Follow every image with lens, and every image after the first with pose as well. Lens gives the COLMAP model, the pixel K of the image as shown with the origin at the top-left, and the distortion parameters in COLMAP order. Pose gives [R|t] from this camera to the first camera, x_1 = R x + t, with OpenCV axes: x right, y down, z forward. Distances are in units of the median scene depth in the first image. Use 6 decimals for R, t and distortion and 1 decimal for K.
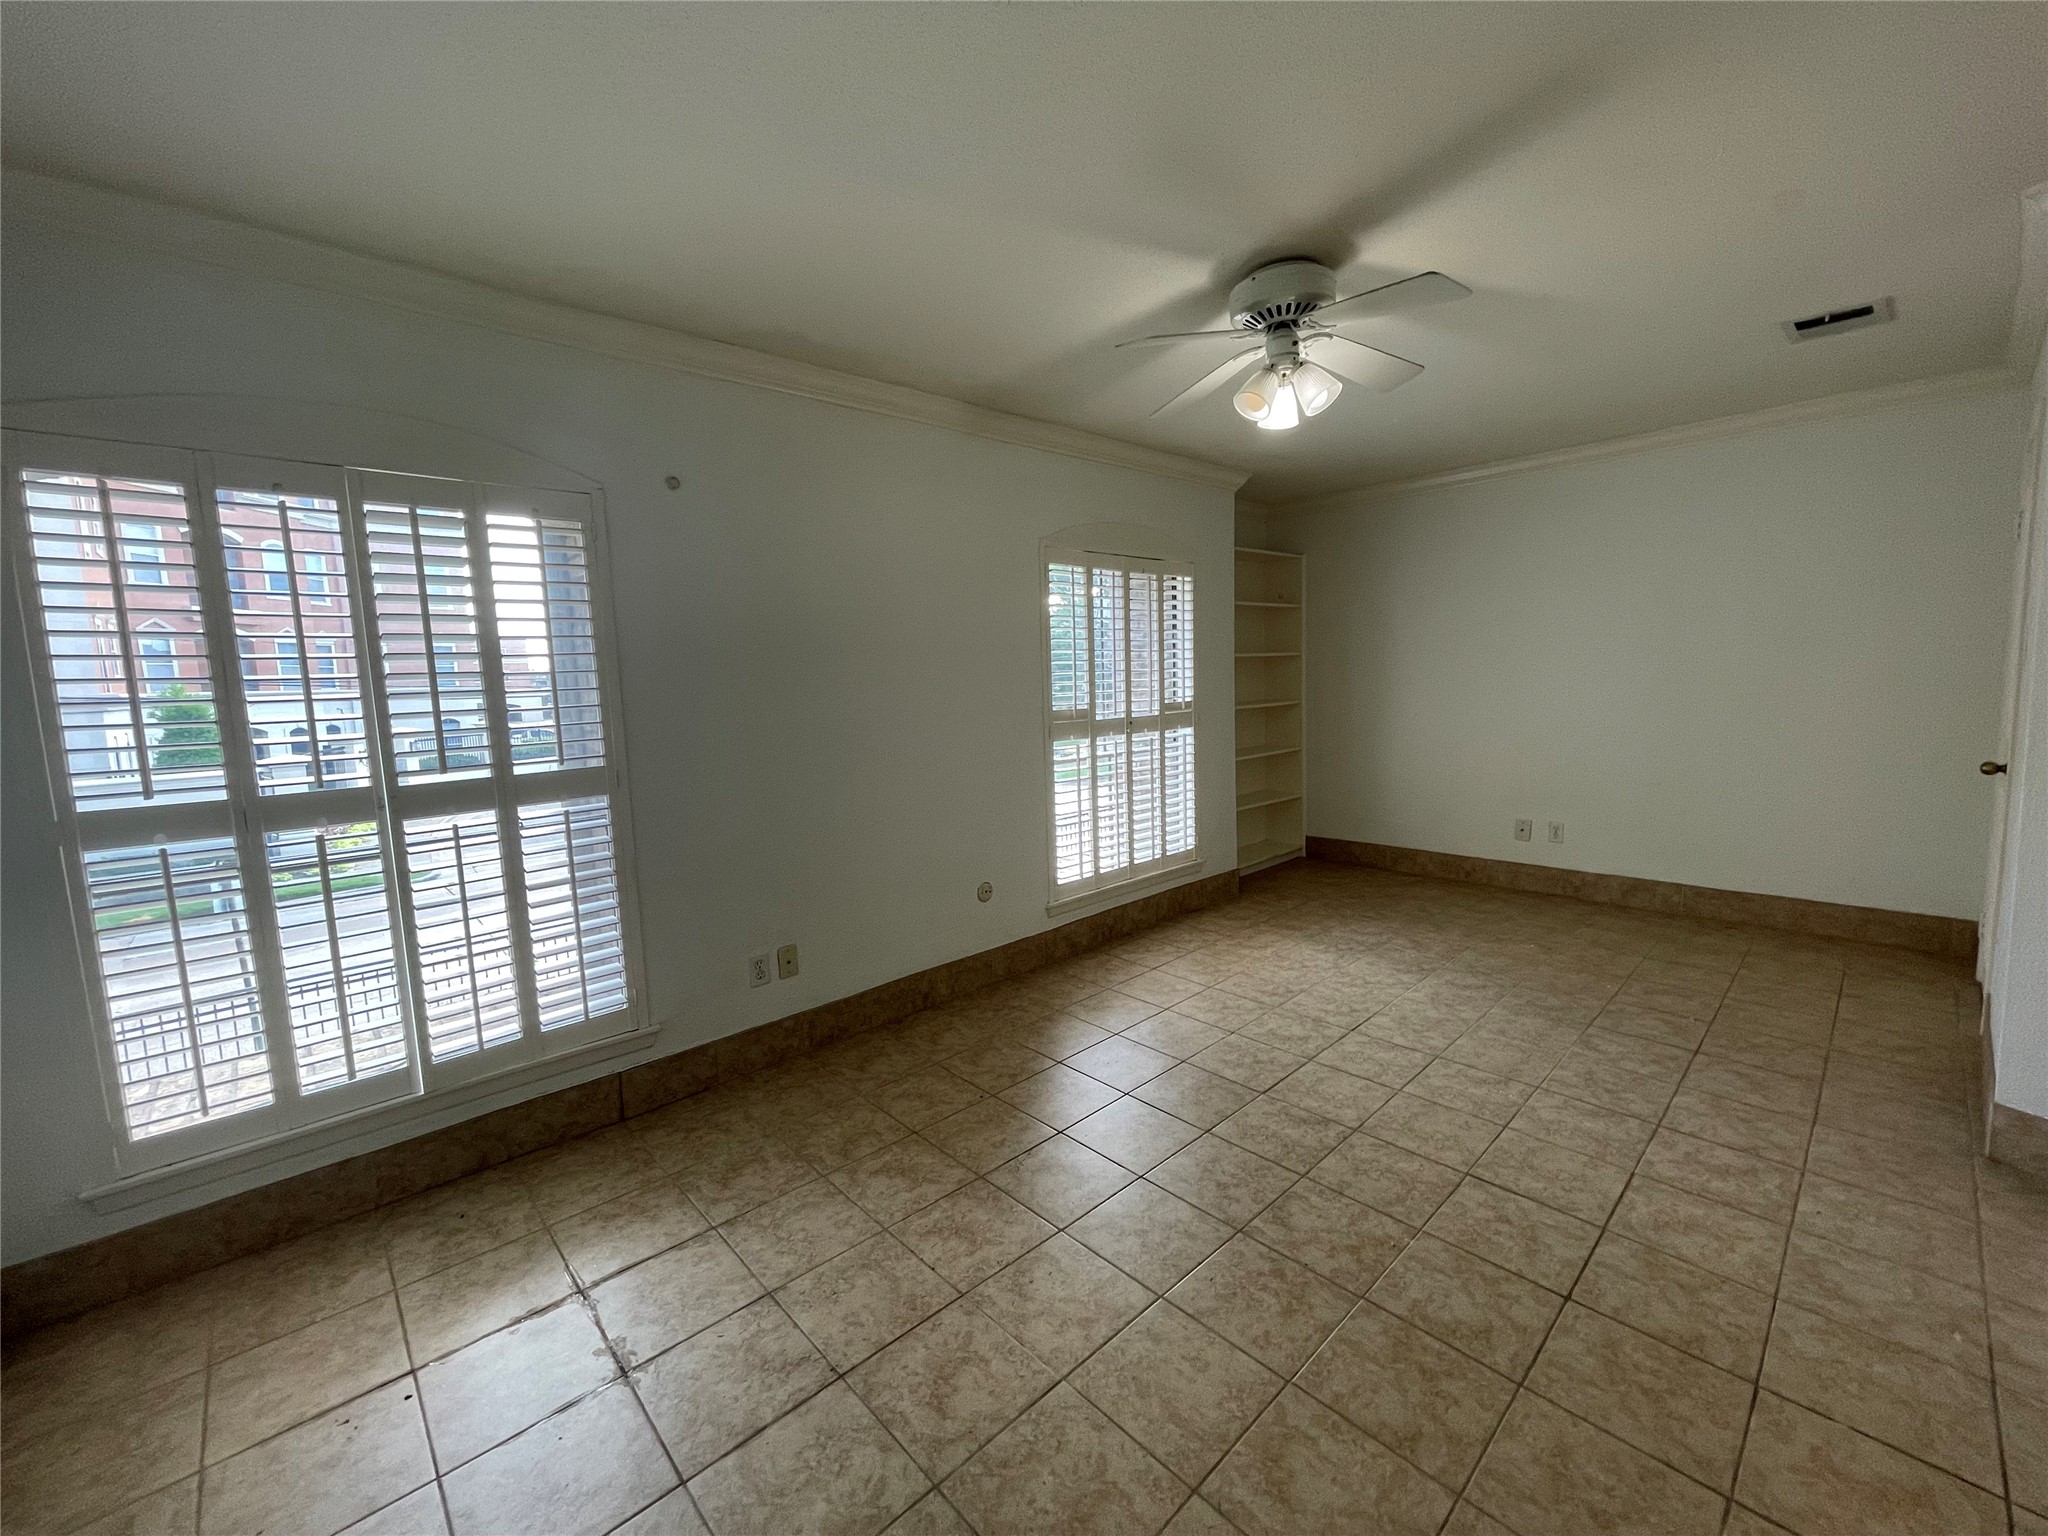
lens RADIAL K [[832.3, 0, 1022.8], [0, 832.3, 761.1], [0, 0, 1]] dist [-0.015355, 0.006695]
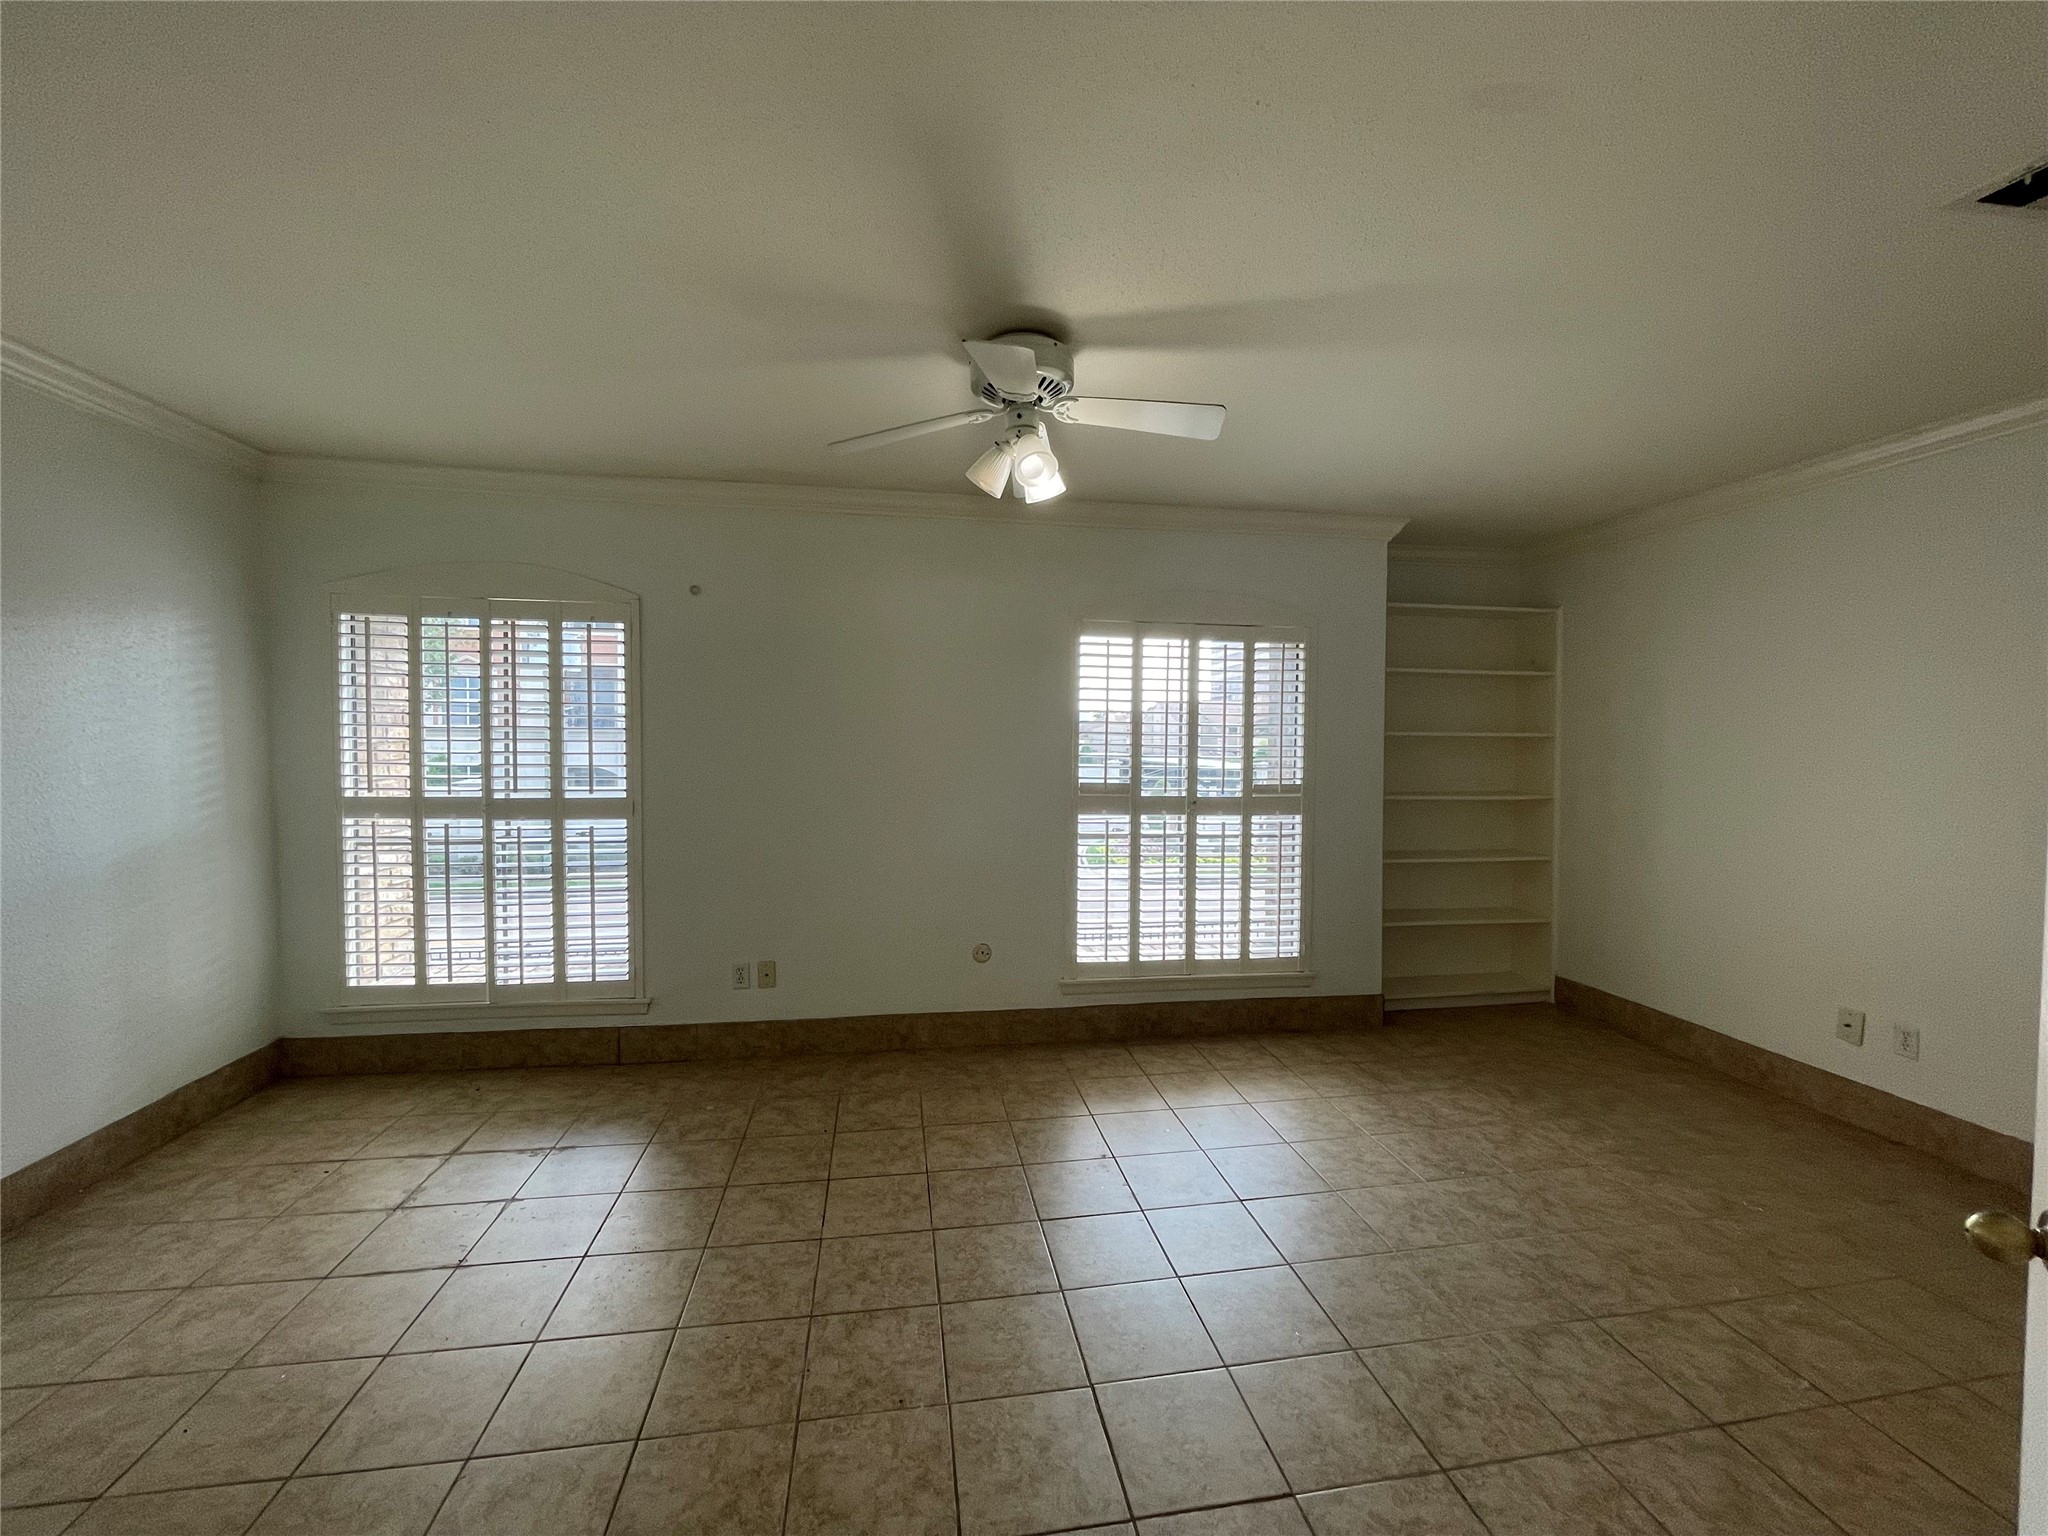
lens RADIAL K [[832.3, 0, 1022.8], [0, 832.3, 761.1], [0, 0, 1]] dist [-0.015355, 0.006695]
pose [[0.830279, 0.055840, -0.554544, 0.532773], [-0.095795, 0.994459, -0.043290, -0.038334], [0.549054, 0.089066, 0.831028, 0.143122]]
